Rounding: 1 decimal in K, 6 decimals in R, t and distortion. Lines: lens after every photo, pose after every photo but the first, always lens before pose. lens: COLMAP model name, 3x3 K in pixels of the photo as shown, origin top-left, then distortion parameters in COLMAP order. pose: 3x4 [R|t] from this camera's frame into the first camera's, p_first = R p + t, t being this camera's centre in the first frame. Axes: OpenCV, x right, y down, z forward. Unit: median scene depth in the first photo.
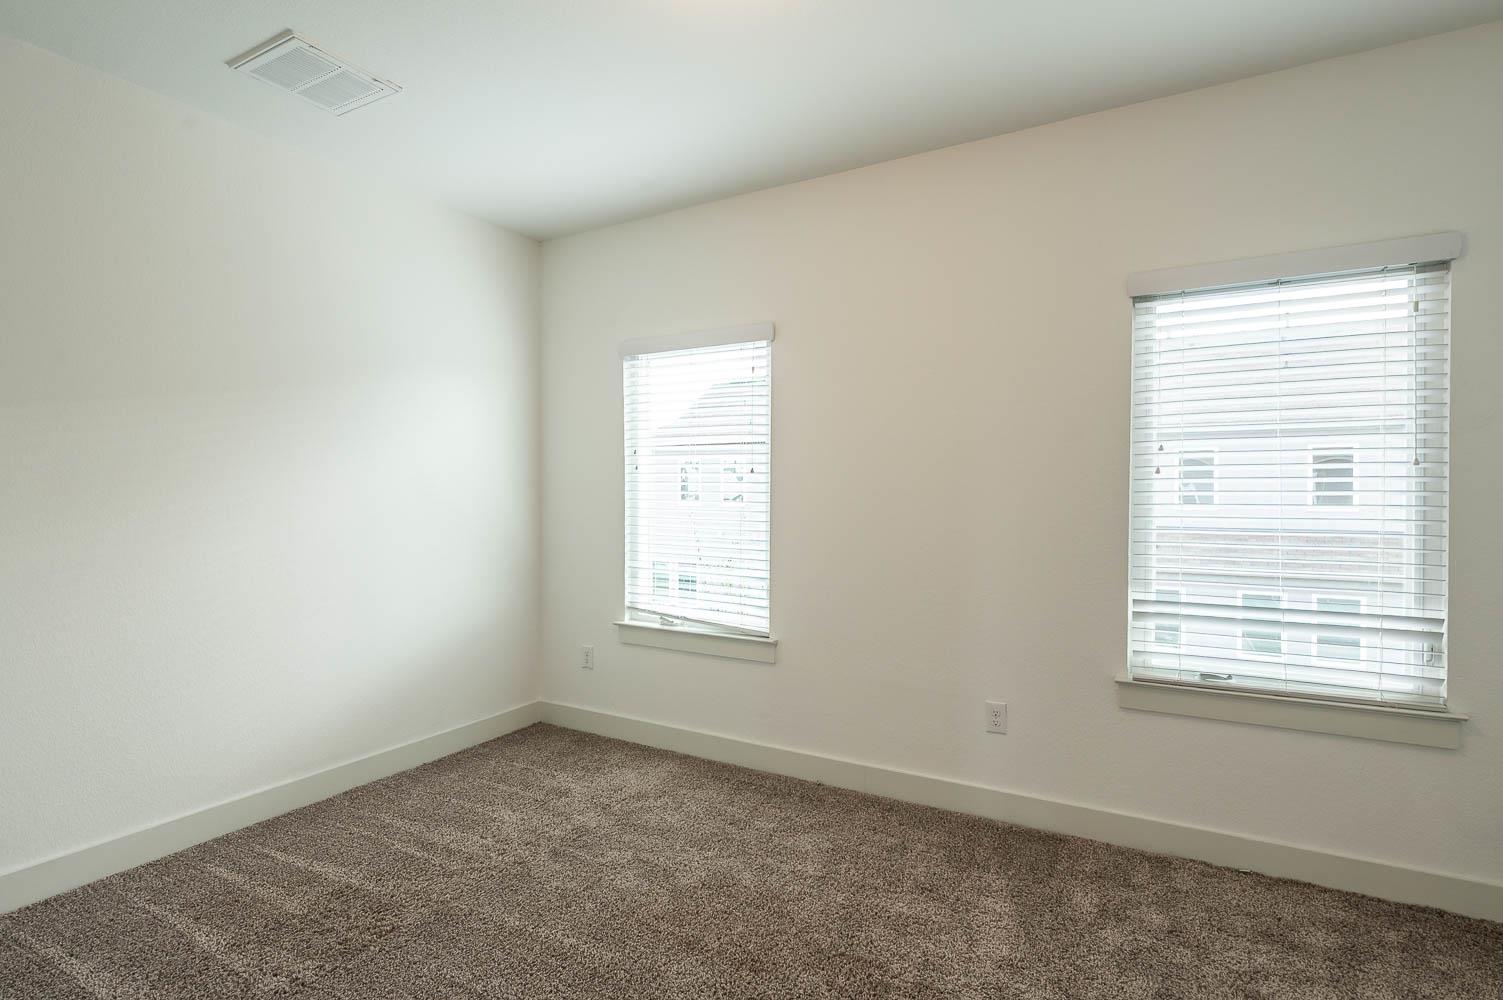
lens RADIAL K [[732.8, 0, 758.1], [0, 732.8, 500.6], [0, 0, 1]] dist [-0.001982, -0.001009]
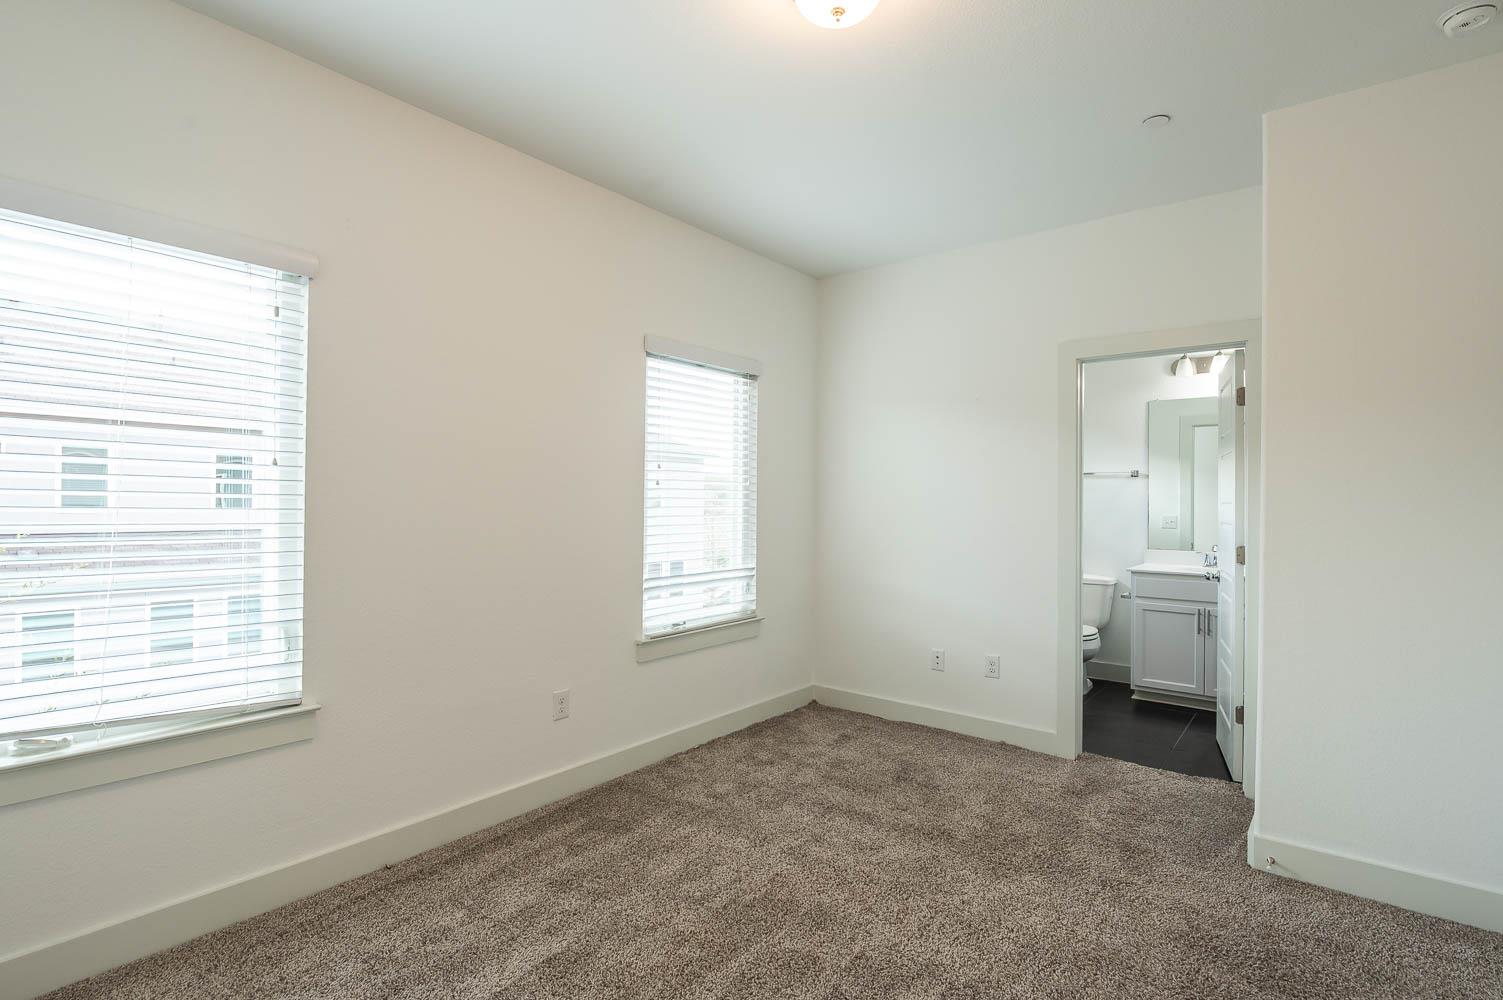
lens RADIAL K [[732.8, 0, 758.1], [0, 732.8, 500.6], [0, 0, 1]] dist [-0.001982, -0.001009]
pose [[0.157439, -0.001956, 0.987527, -0.794575], [-0.001082, 0.999997, 0.002154, -0.010952], [-0.987528, -0.001407, 0.157436, 0.610693]]
